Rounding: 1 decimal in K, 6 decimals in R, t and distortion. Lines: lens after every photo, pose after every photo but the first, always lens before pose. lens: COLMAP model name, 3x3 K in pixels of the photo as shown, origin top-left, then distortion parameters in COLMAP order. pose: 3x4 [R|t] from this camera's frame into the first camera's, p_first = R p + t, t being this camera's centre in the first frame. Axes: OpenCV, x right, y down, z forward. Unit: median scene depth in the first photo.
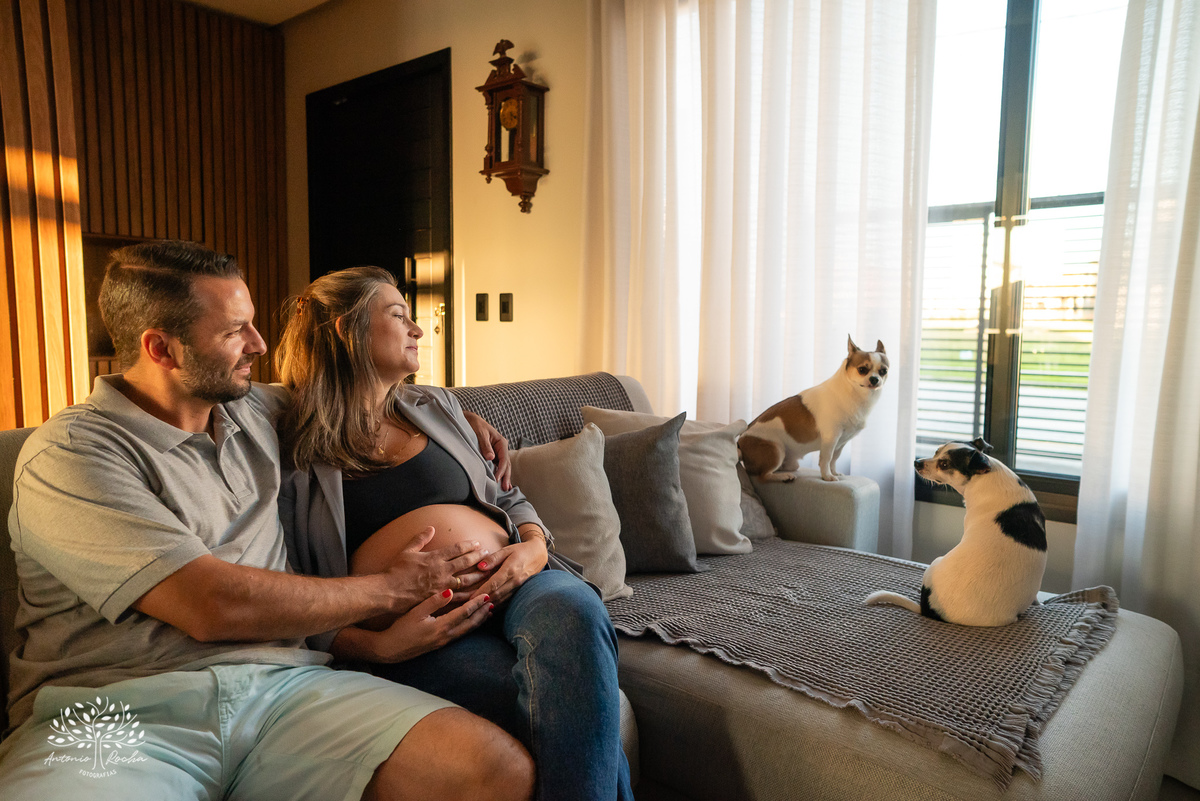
lens RADIAL K [[826.8, 0, 599.7], [0, 826.8, 398.8], [0, 0, 1]] dist [-0.003993, 0.001733]
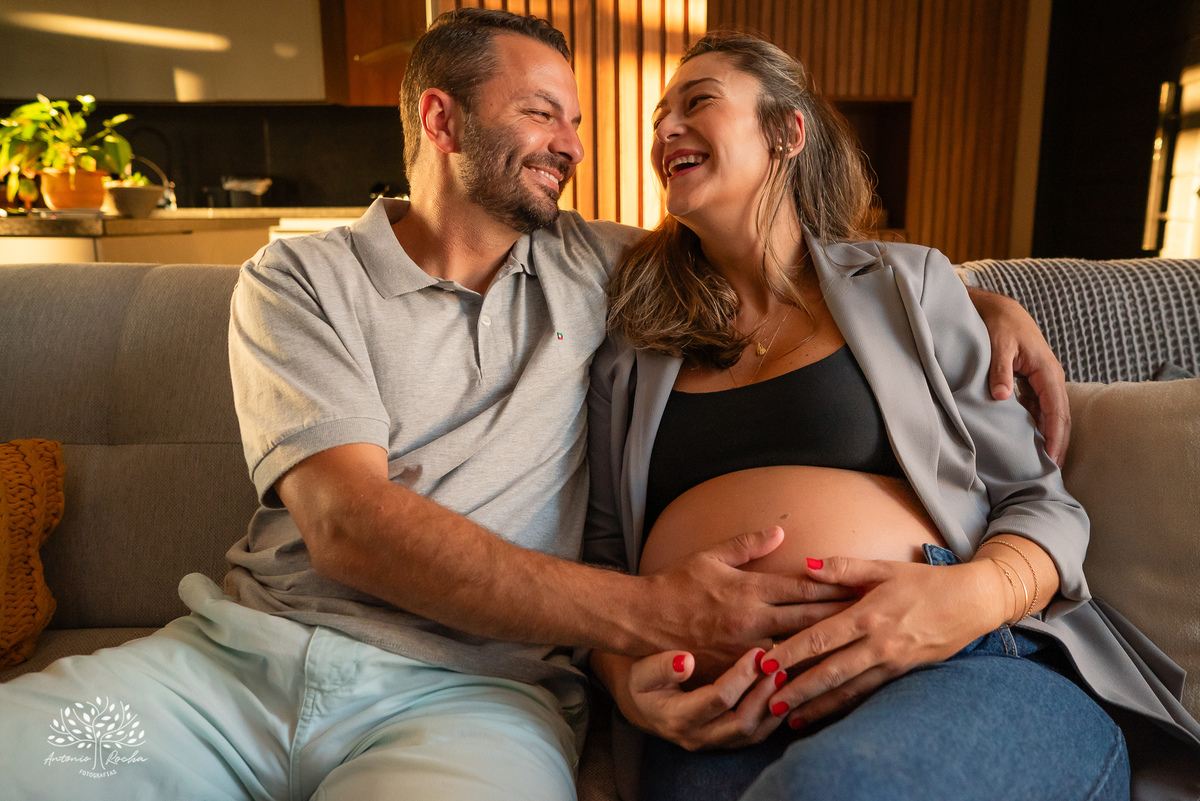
lens RADIAL K [[826.8, 0, 601.8], [0, 826.8, 399.0], [0, 0, 1]] dist [-0.003993, 0.001733]
pose [[0.619265, 0.168569, -0.766873, 0.136368], [-0.071009, 0.984704, 0.159110, 0.026823], [0.781964, -0.044077, 0.621763, 0.774702]]
